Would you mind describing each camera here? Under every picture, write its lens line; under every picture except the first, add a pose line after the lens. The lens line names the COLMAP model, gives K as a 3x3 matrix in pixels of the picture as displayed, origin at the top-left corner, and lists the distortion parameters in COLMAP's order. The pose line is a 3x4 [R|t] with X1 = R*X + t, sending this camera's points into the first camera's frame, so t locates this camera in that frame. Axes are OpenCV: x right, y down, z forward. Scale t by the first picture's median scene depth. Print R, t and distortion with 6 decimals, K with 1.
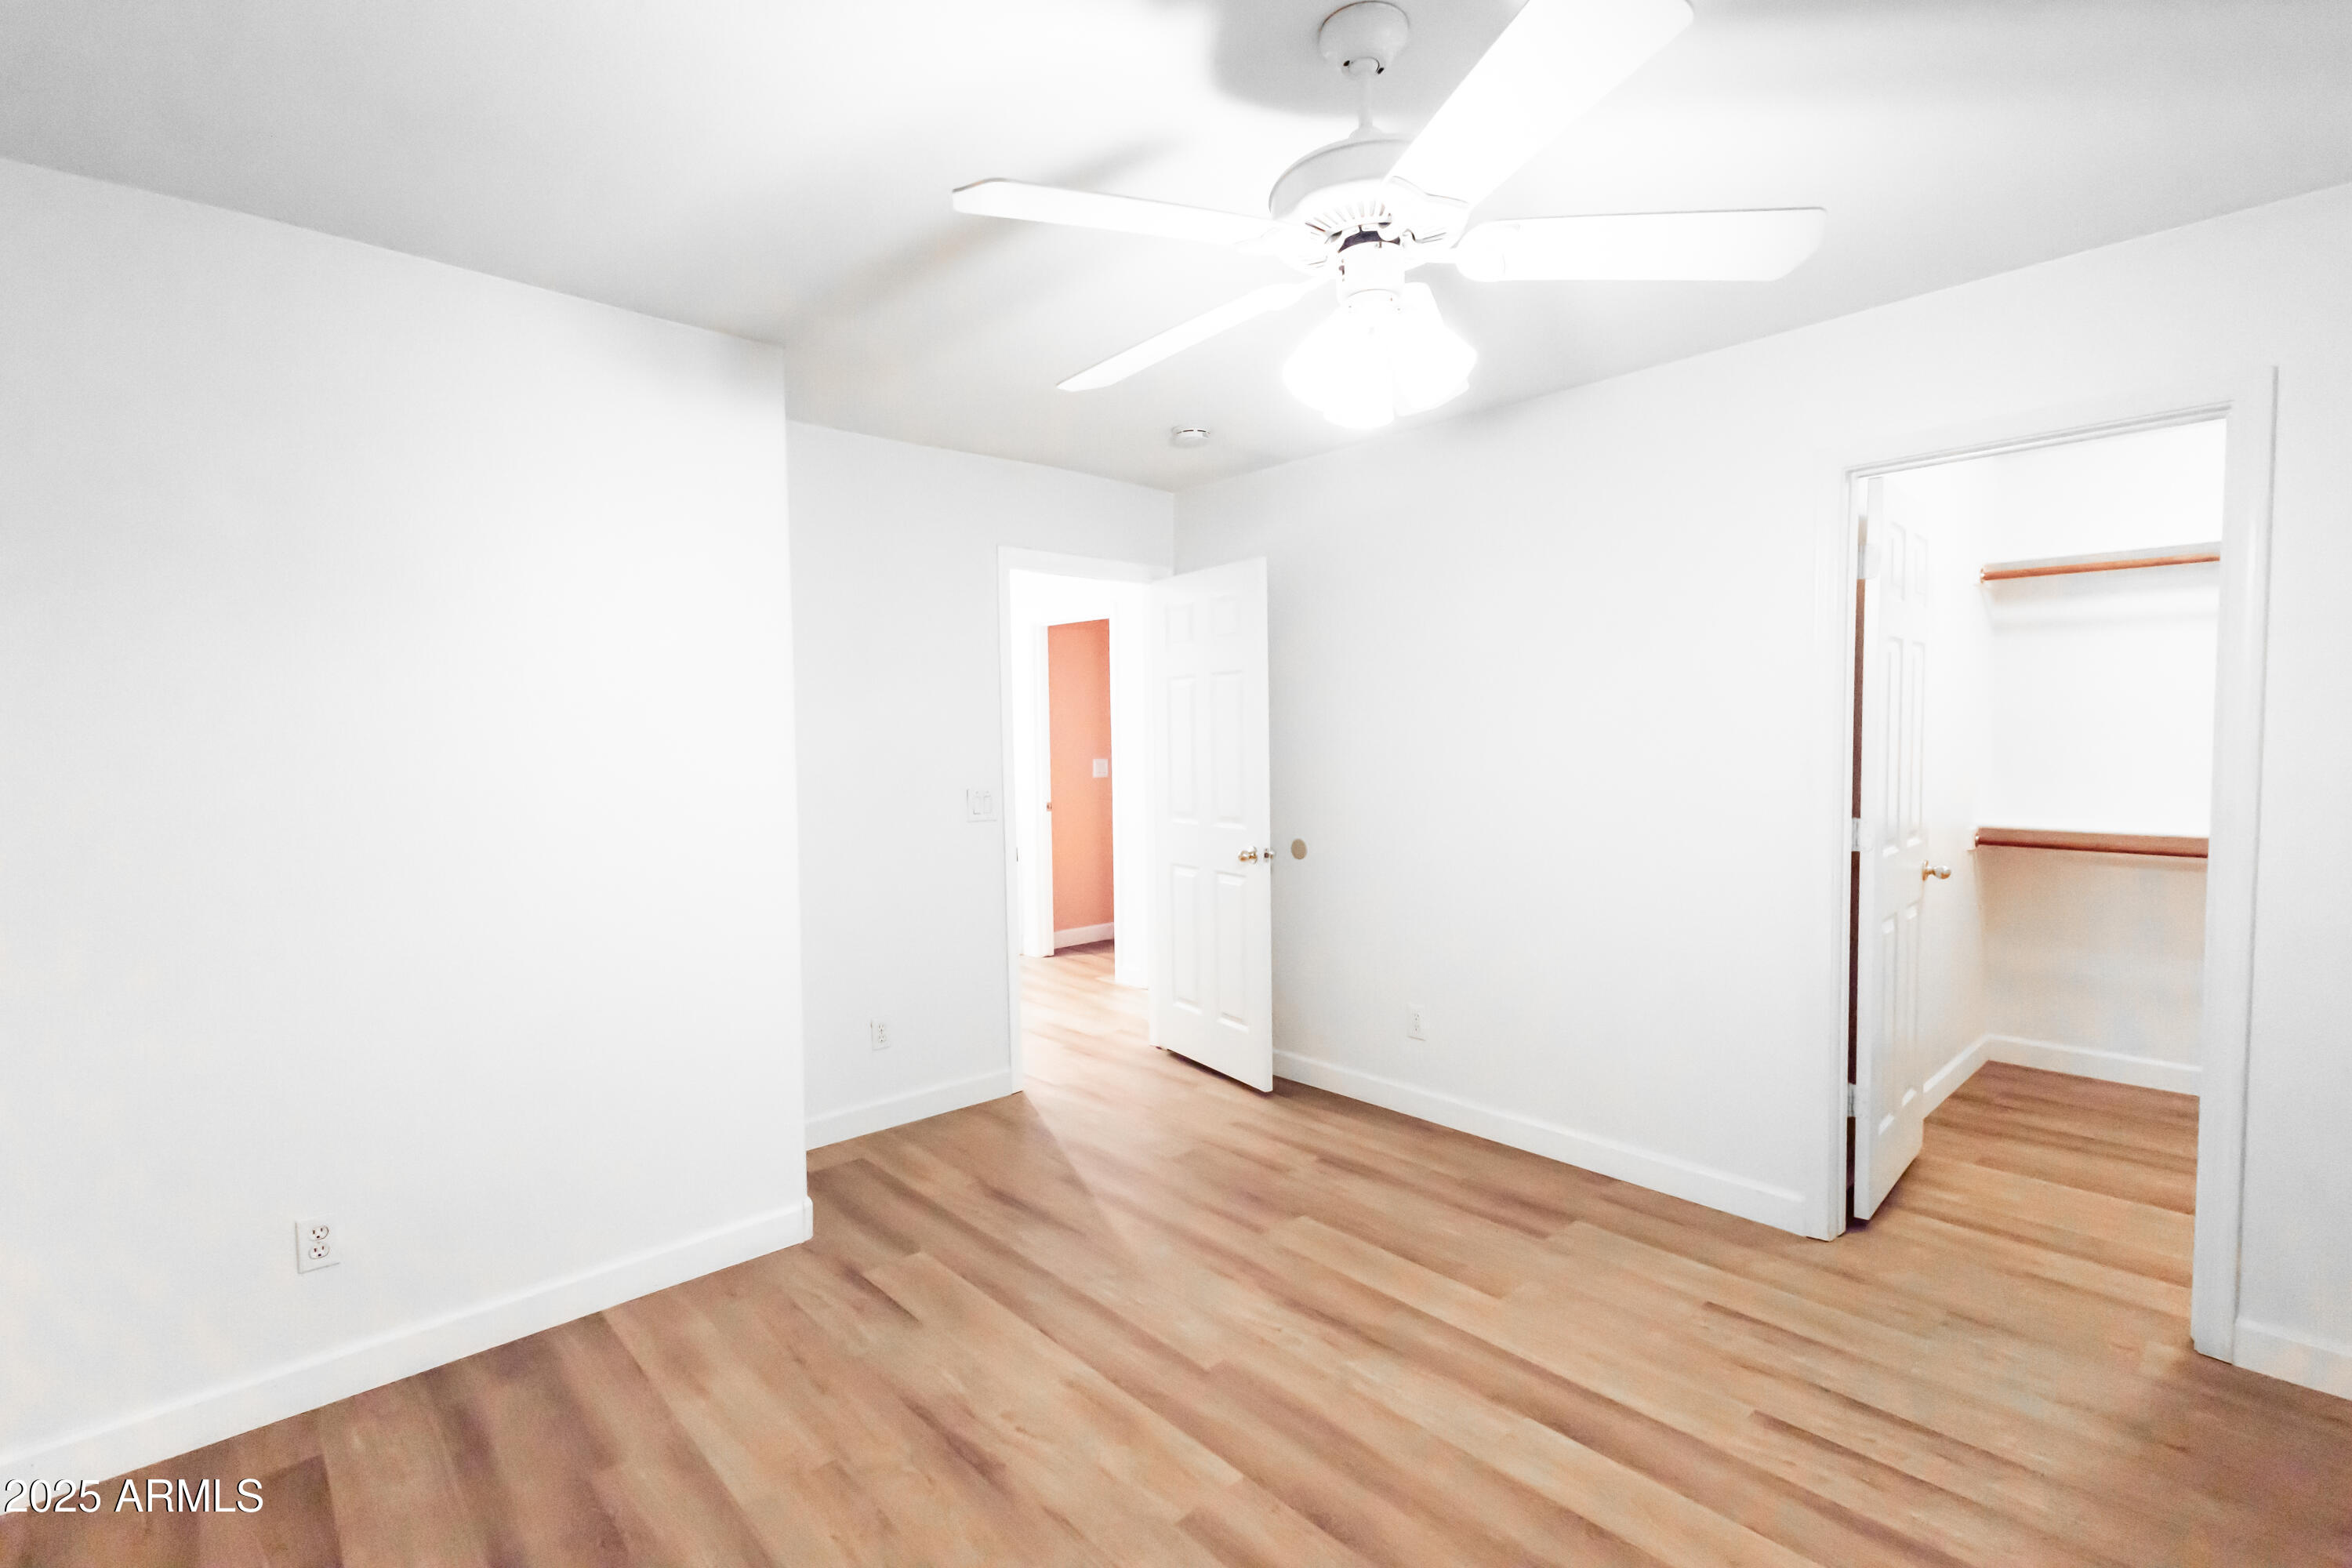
lens RADIAL K [[1070.1, 0, 1180.5], [0, 1070.1, 783.0], [0, 0, 1]] dist [0.007760, -0.004428]
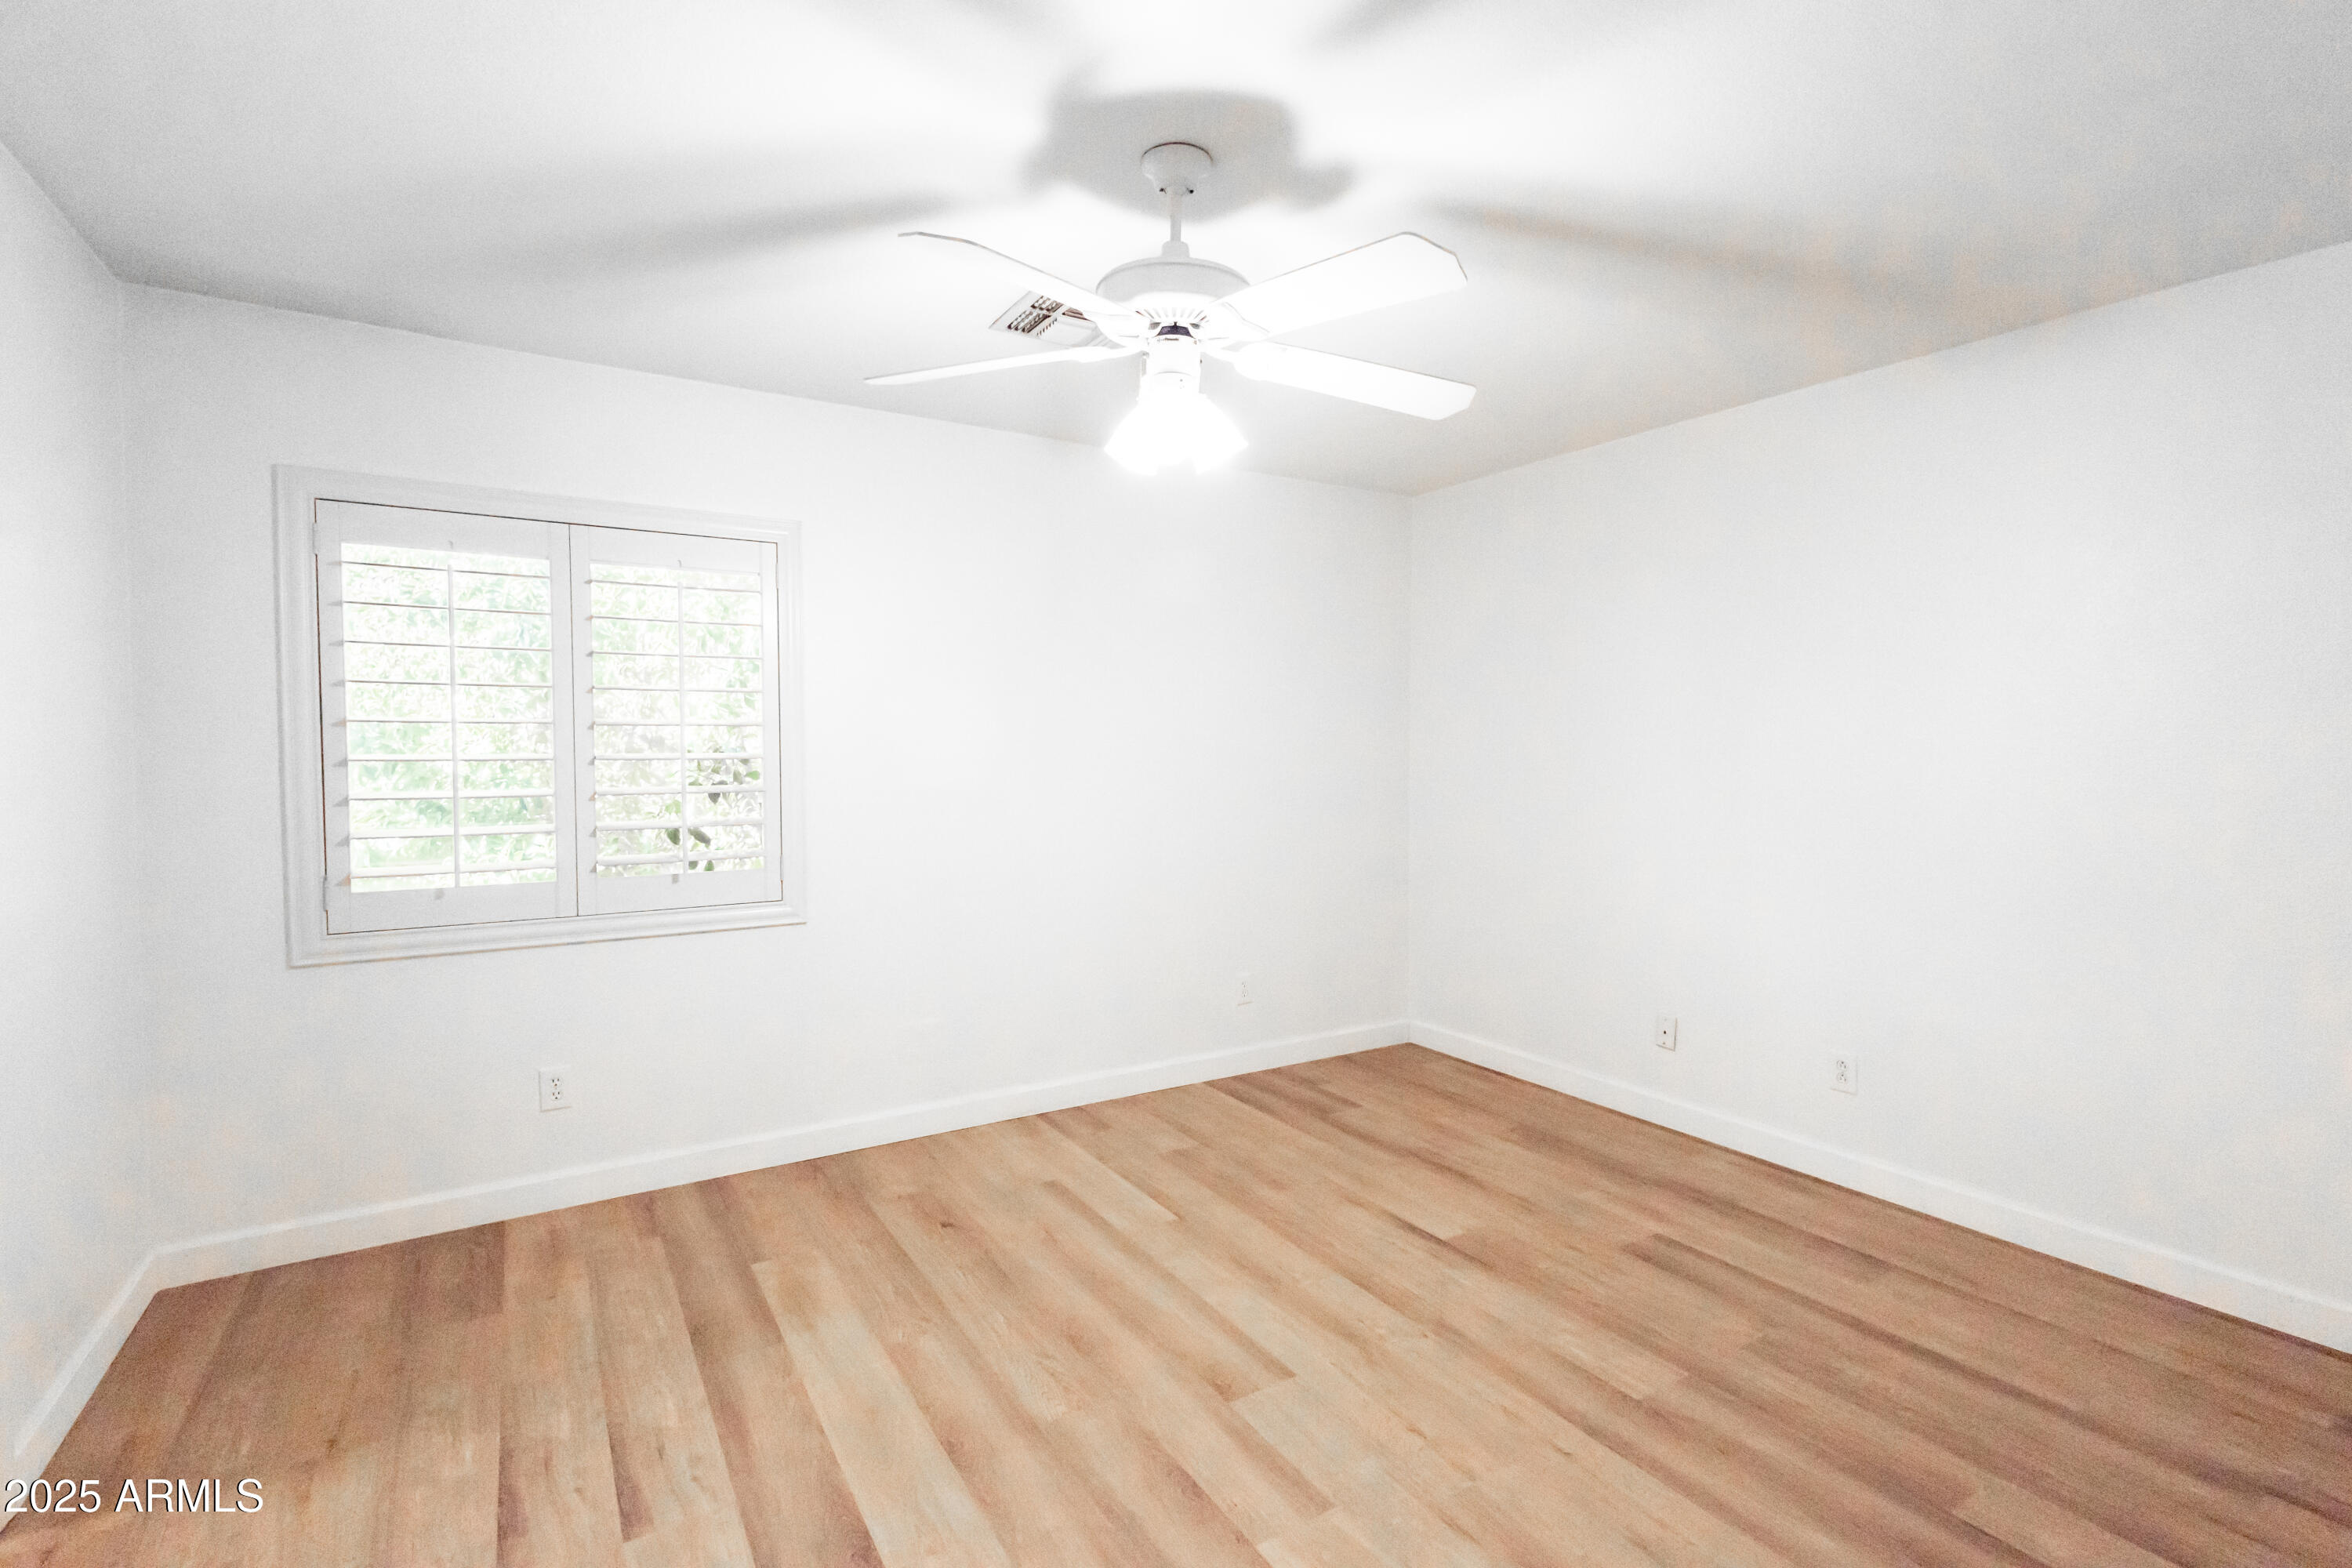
lens RADIAL K [[1070.1, 0, 1180.5], [0, 1070.1, 783.0], [0, 0, 1]] dist [0.007760, -0.004428]
pose [[-0.980166, -0.000311, 0.198177, -0.055687], [0.016981, 0.996189, 0.085549, -0.071114], [-0.197448, 0.087218, -0.976426, 1.787359]]
